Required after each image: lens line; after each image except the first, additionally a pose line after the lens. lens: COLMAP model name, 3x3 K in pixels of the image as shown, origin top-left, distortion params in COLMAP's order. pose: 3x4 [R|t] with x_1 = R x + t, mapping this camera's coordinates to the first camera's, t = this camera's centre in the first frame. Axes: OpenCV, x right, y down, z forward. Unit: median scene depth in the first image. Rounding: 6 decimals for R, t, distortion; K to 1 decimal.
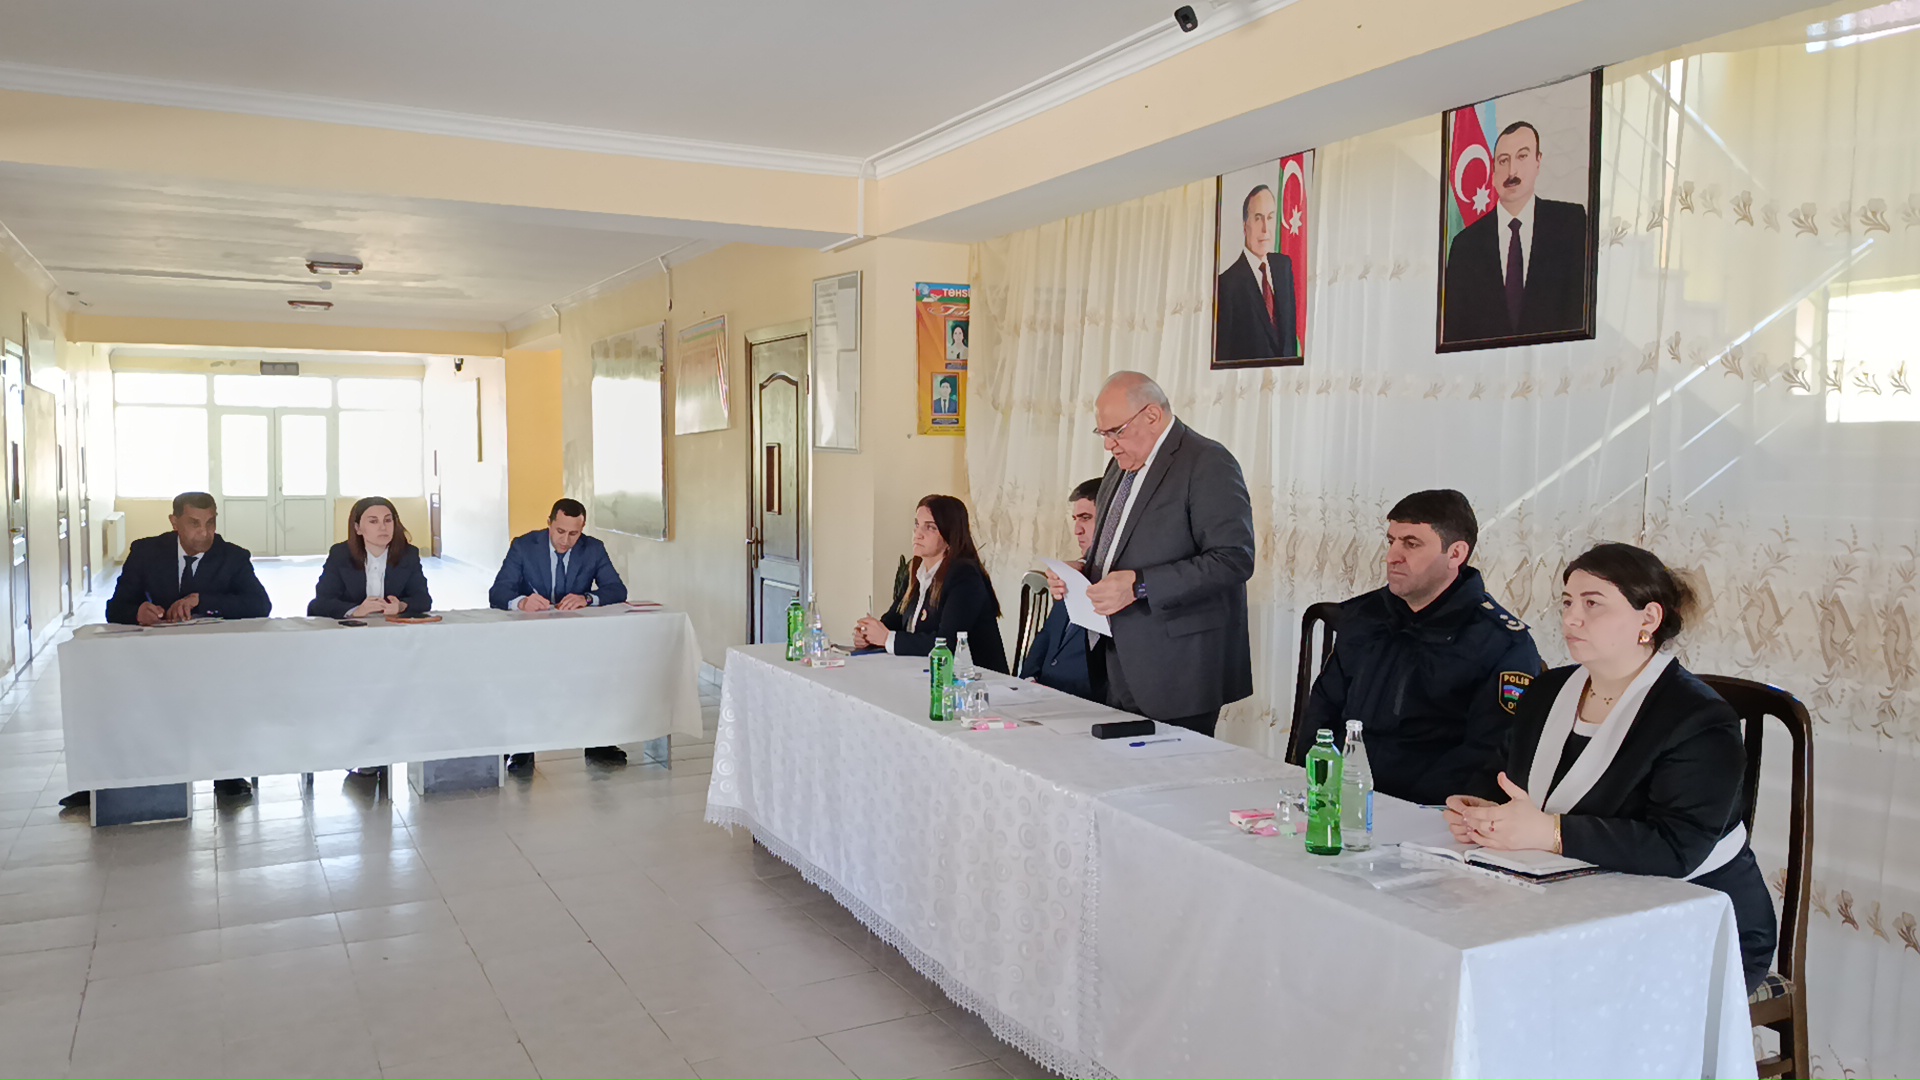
lens RADIAL K [[1378.1, 0, 960.0], [0, 1378.1, 540.0], [0, 0, 1]] dist [0.074691, -0.126617]
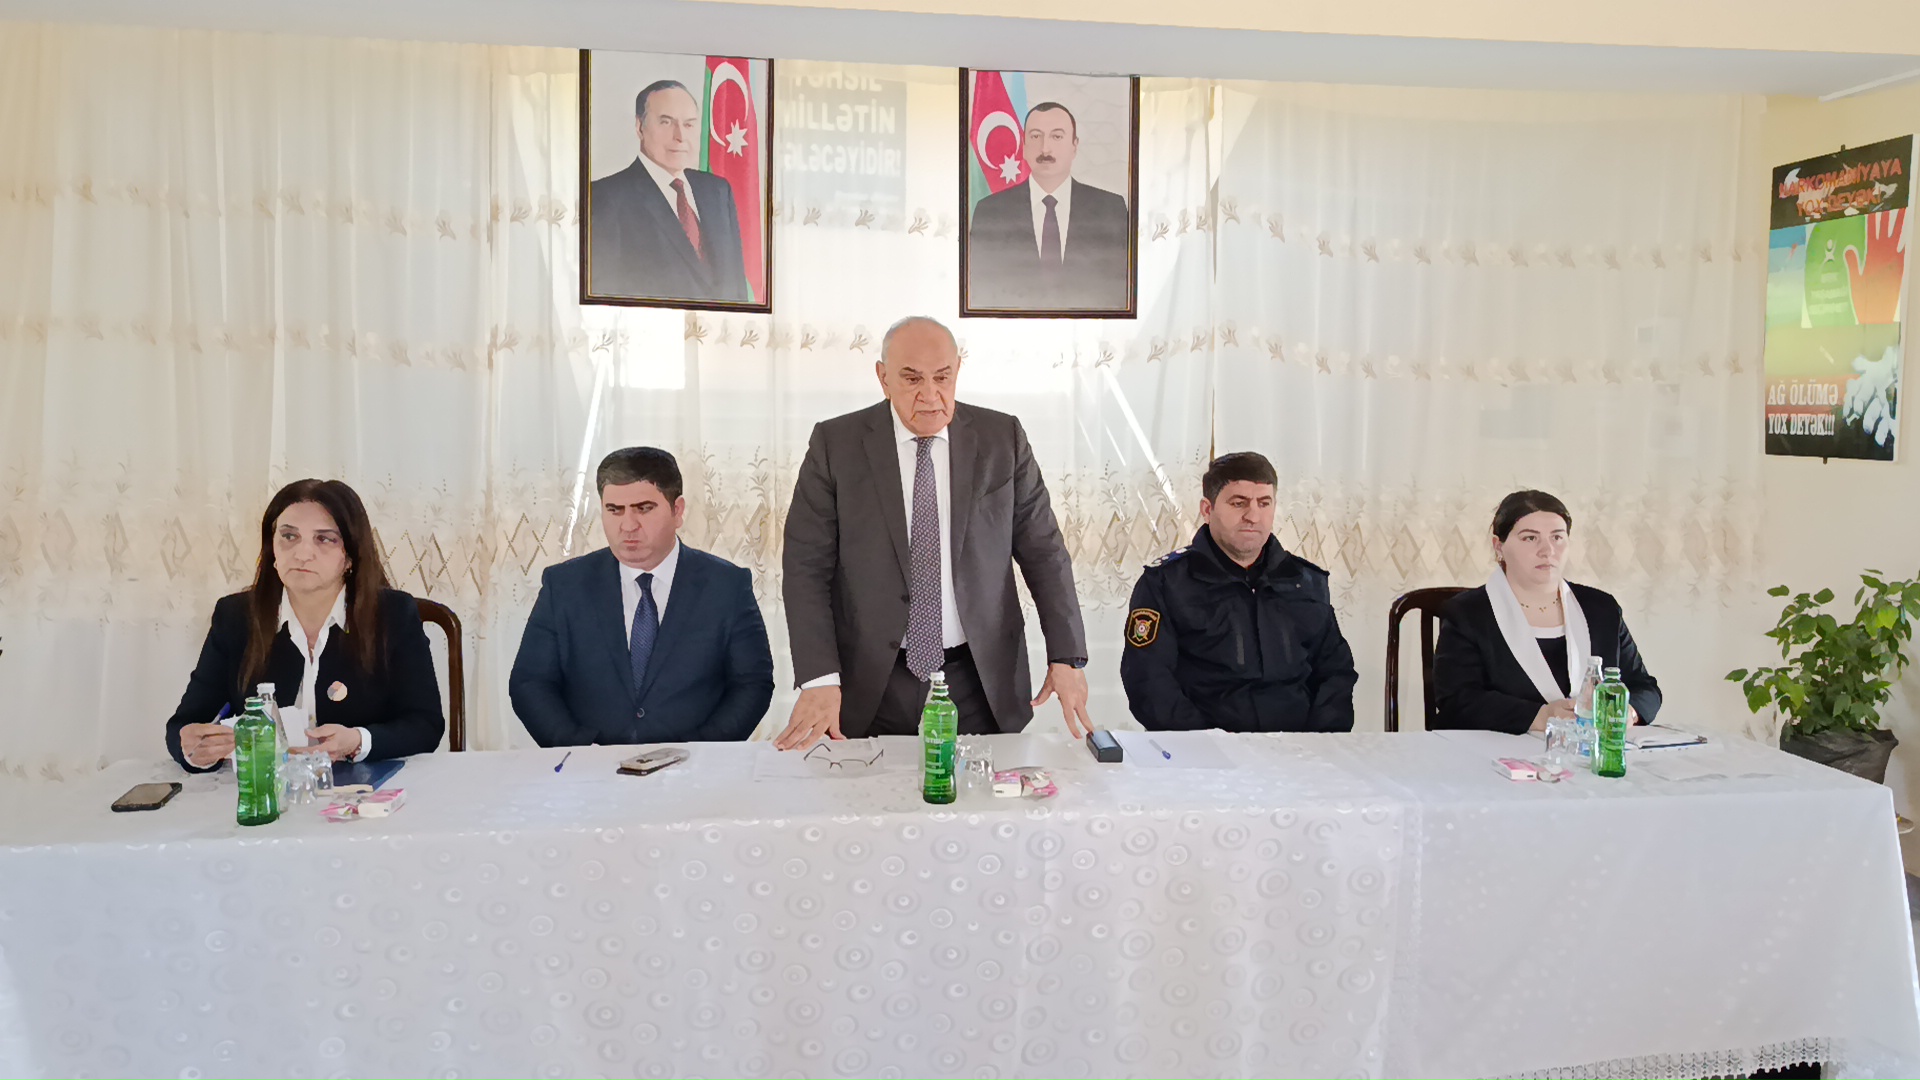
lens RADIAL K [[1378.1, 0, 960.0], [0, 1378.1, 540.0], [0, 0, 1]] dist [0.074691, -0.126617]
pose [[0.321911, -0.075742, 0.943735, -0.613733], [0.054968, 0.996609, 0.061236, -0.038321], [-0.945173, 0.032162, 0.324983, 0.715377]]
